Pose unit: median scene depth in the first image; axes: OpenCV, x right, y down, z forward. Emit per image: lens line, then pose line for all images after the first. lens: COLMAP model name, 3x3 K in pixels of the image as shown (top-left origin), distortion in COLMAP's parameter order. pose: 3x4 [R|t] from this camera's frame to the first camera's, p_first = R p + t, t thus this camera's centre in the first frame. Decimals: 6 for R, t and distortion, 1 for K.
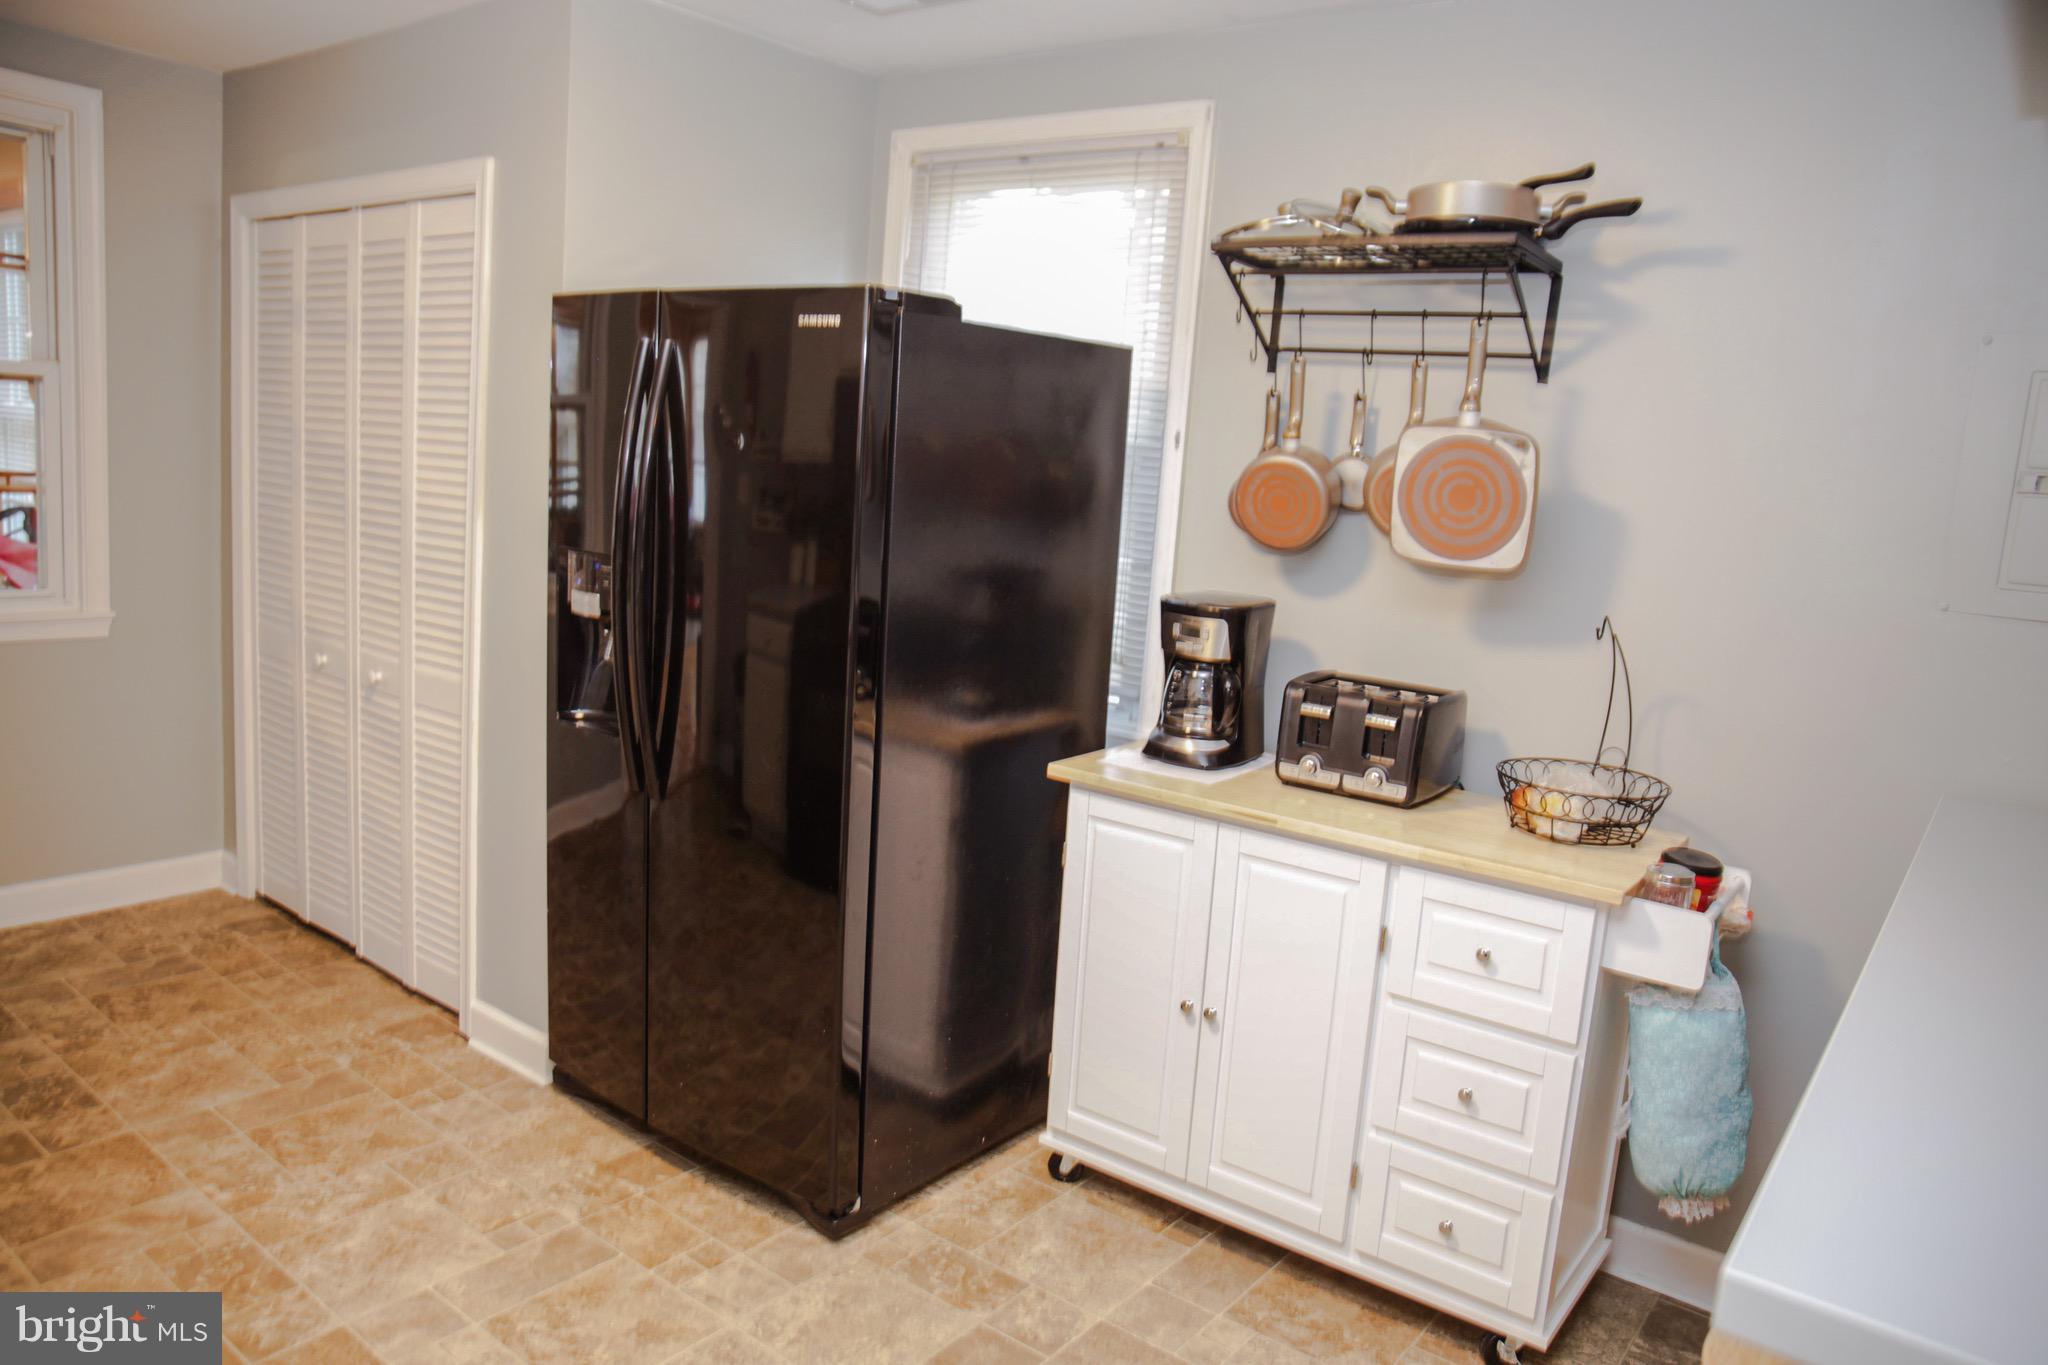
lens RADIAL K [[1455.5, 0, 982.4], [0, 1455.5, 635.1], [0, 0, 1]] dist [-0.103987, 0.105593]
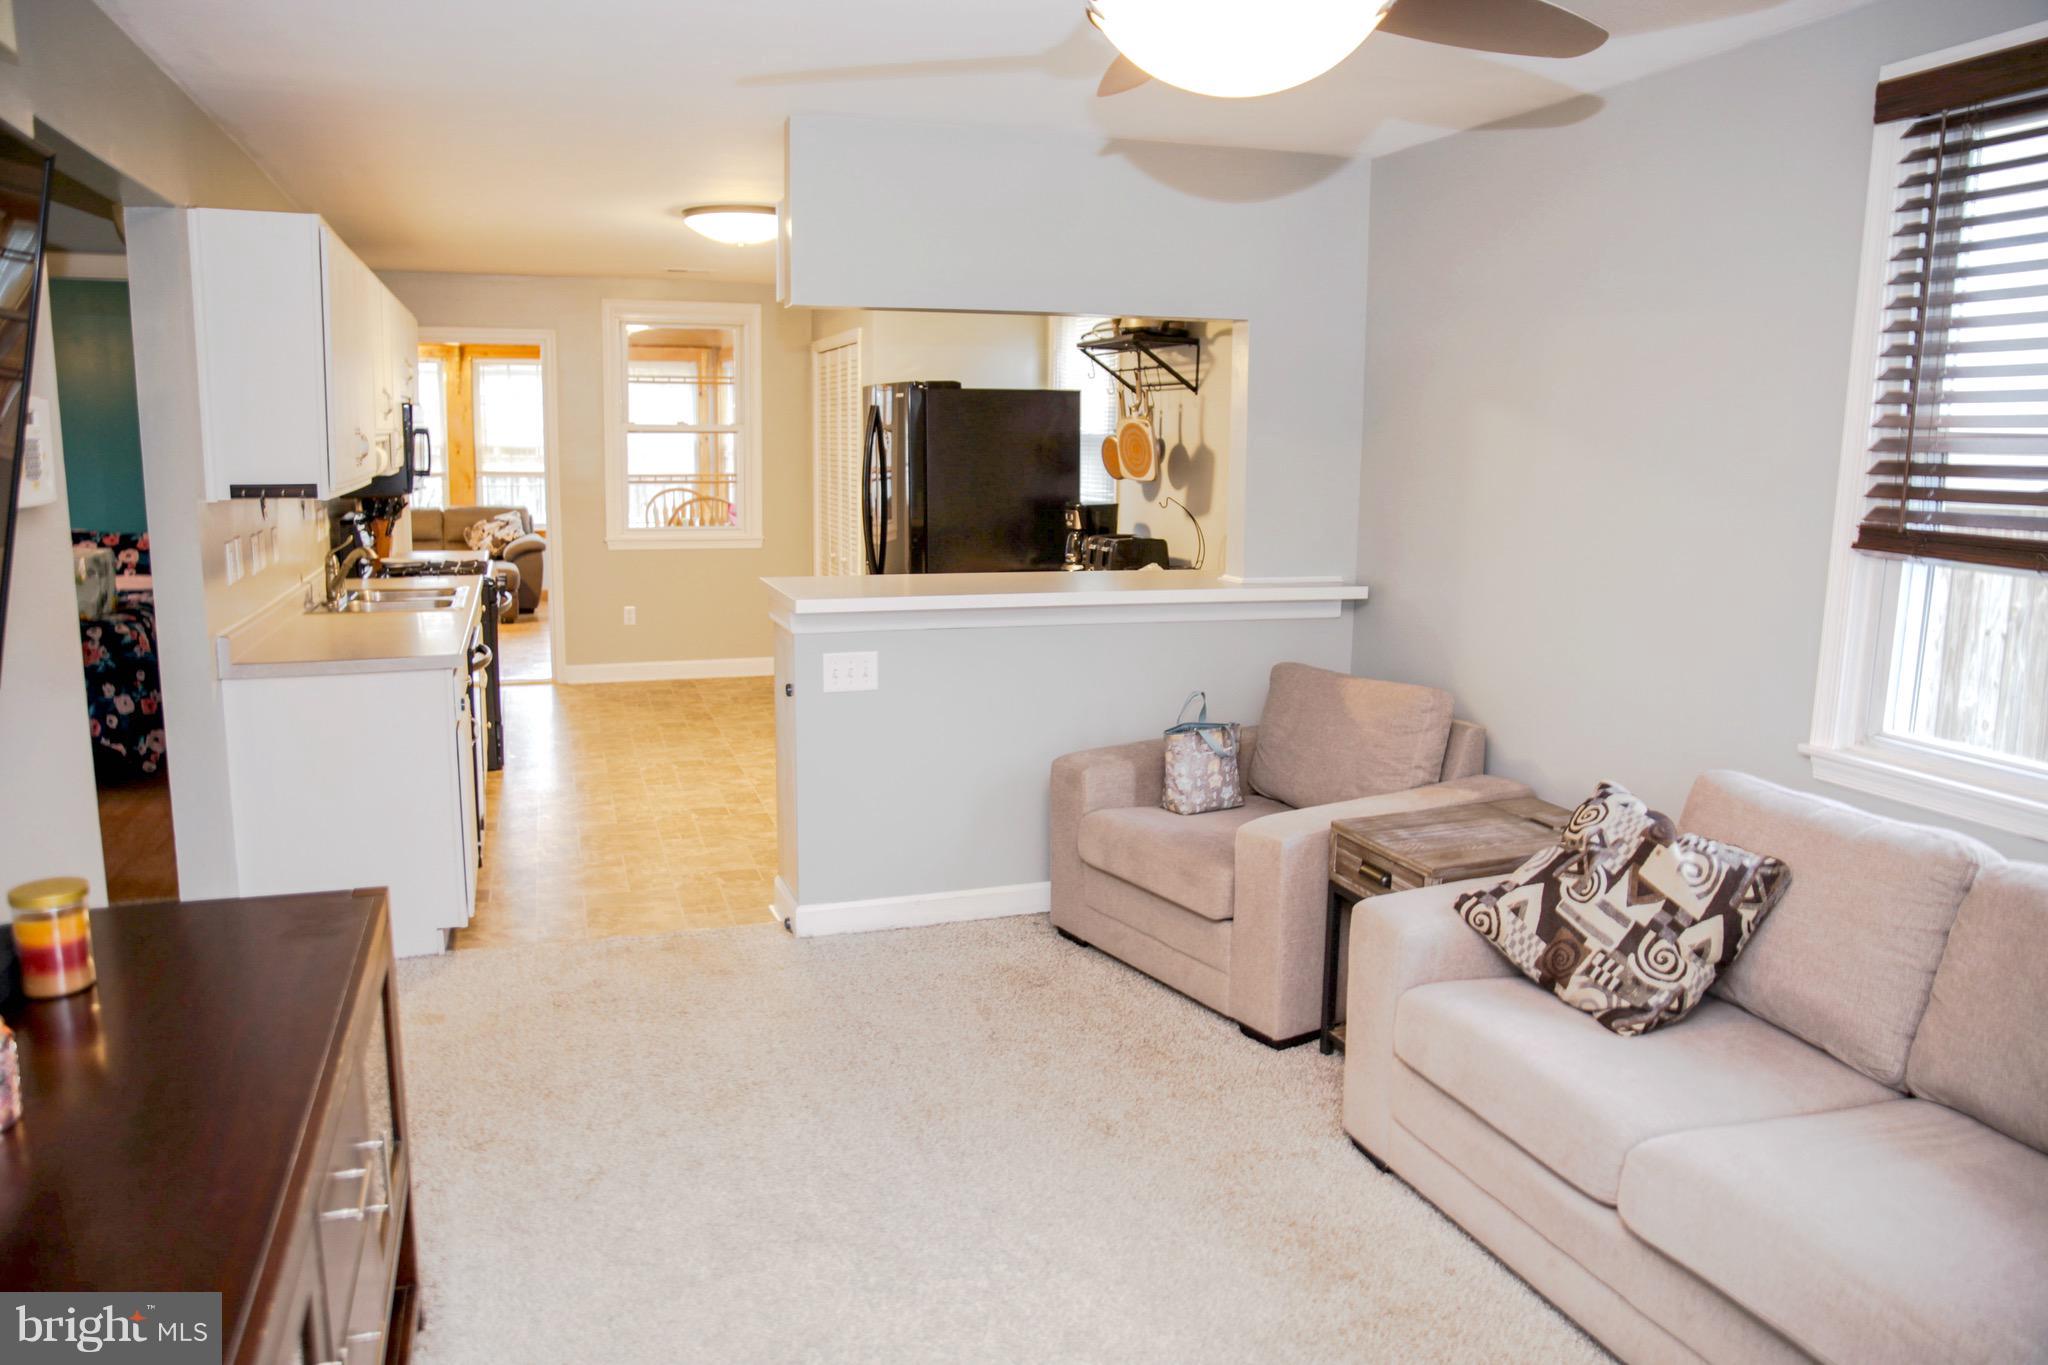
lens RADIAL K [[1407.1, 0, 1024.0], [0, 1407.1, 682.5], [0, 0, 1]] dist [-0.139055, 0.103799]
pose [[0.851346, 0.036260, -0.523350, 1.006381], [-0.026706, 0.999311, 0.025793, 0.162849], [0.523924, -0.007982, 0.851728, -0.724873]]
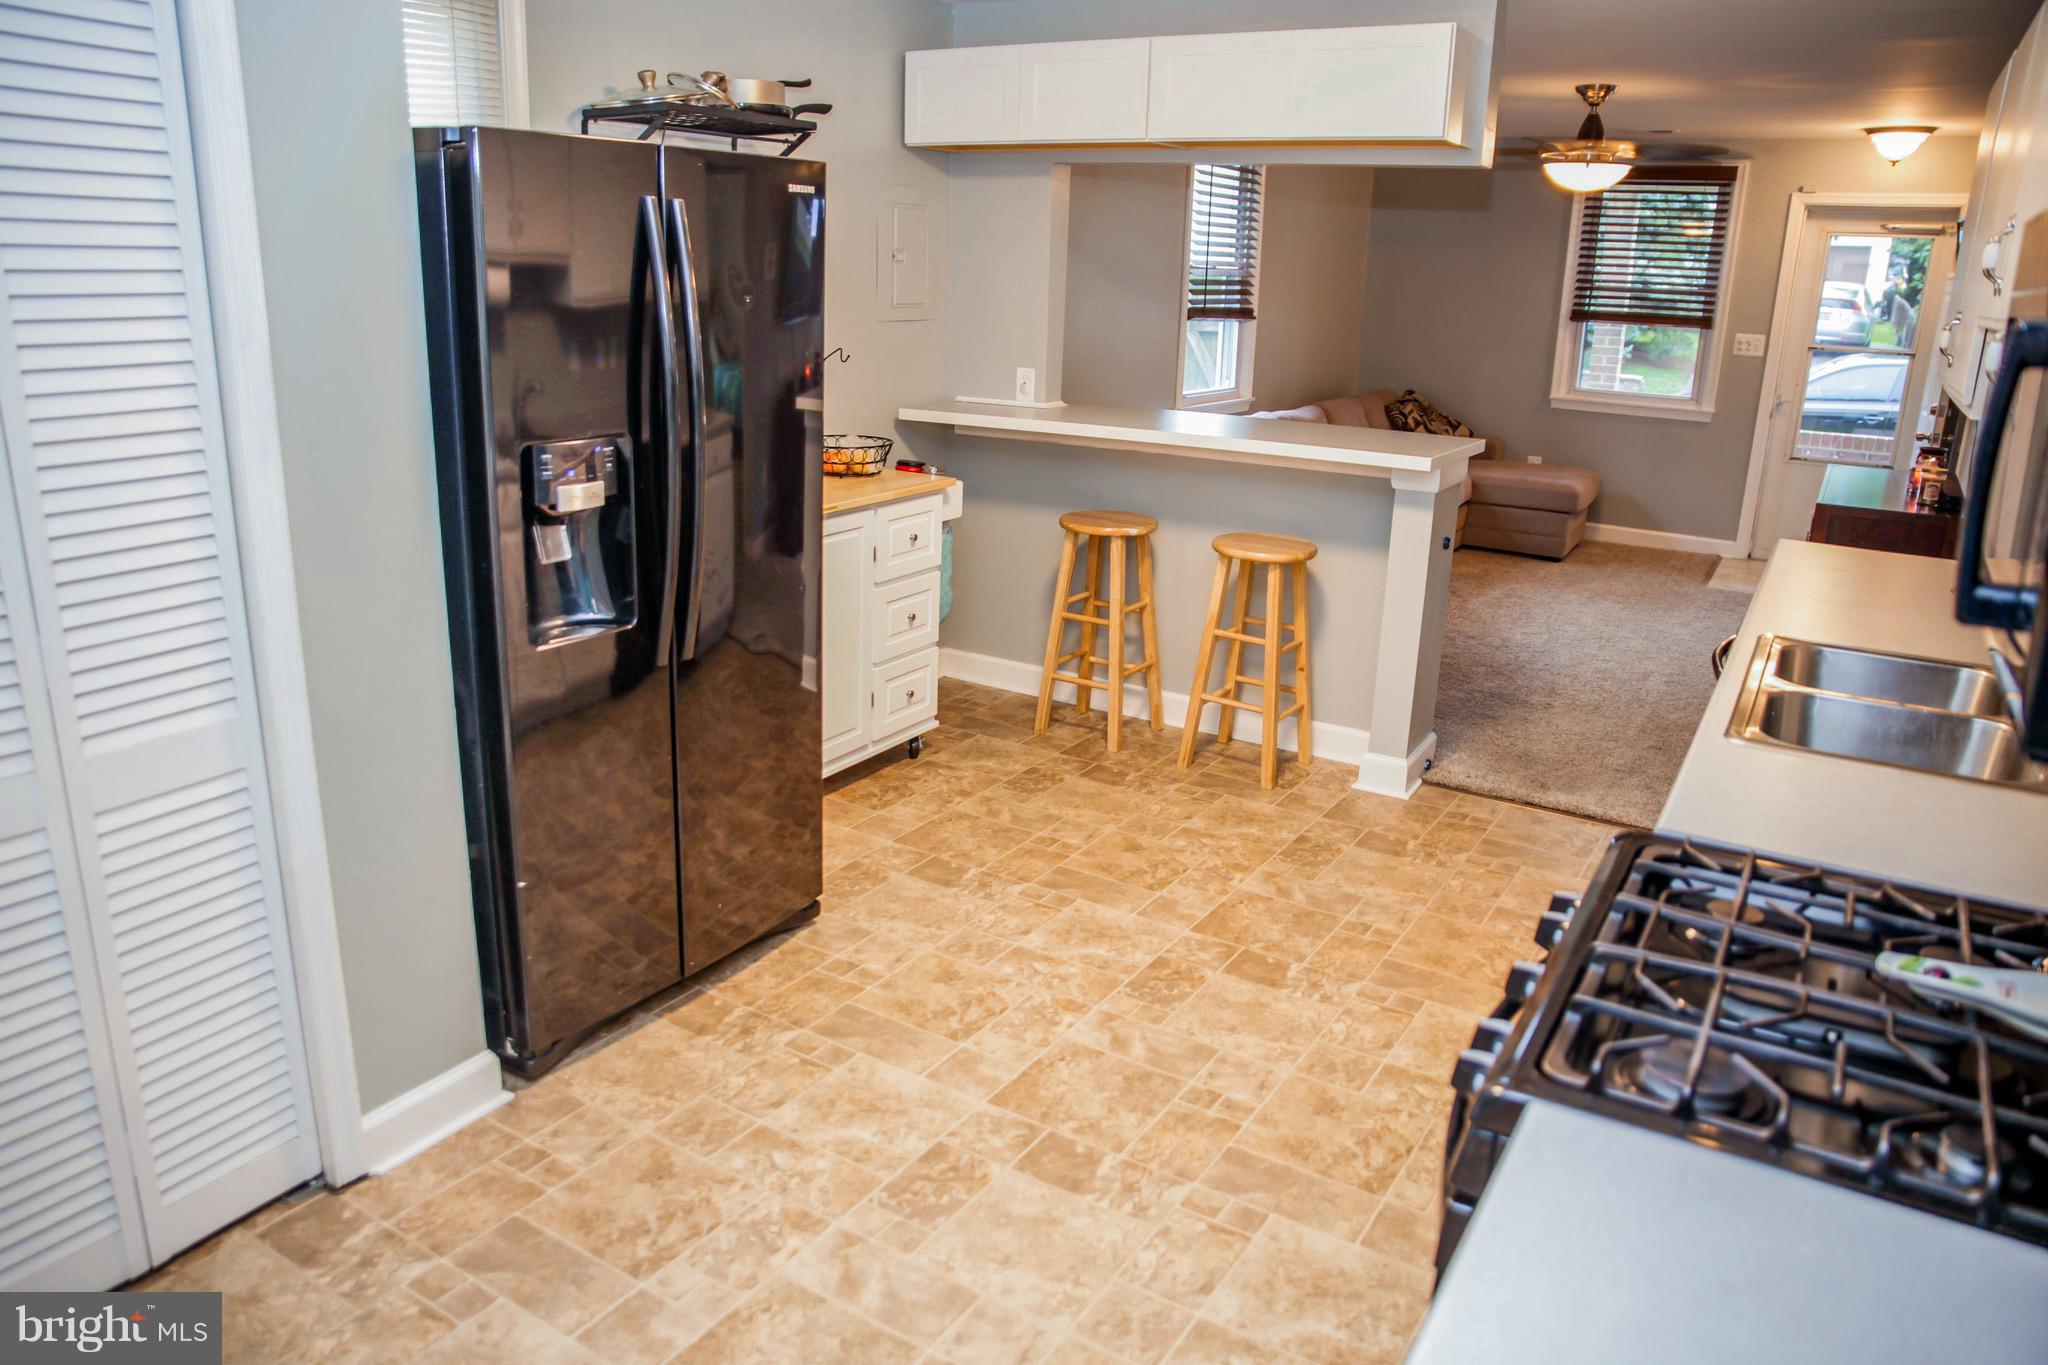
lens RADIAL K [[1407.1, 0, 1024.0], [0, 1407.1, 682.5], [0, 0, 1]] dist [-0.139055, 0.103799]
pose [[-0.127963, -0.349978, 0.927977, -0.945124], [0.095316, 0.926998, 0.362752, -0.164257], [-0.987188, 0.134870, -0.085263, 0.692754]]
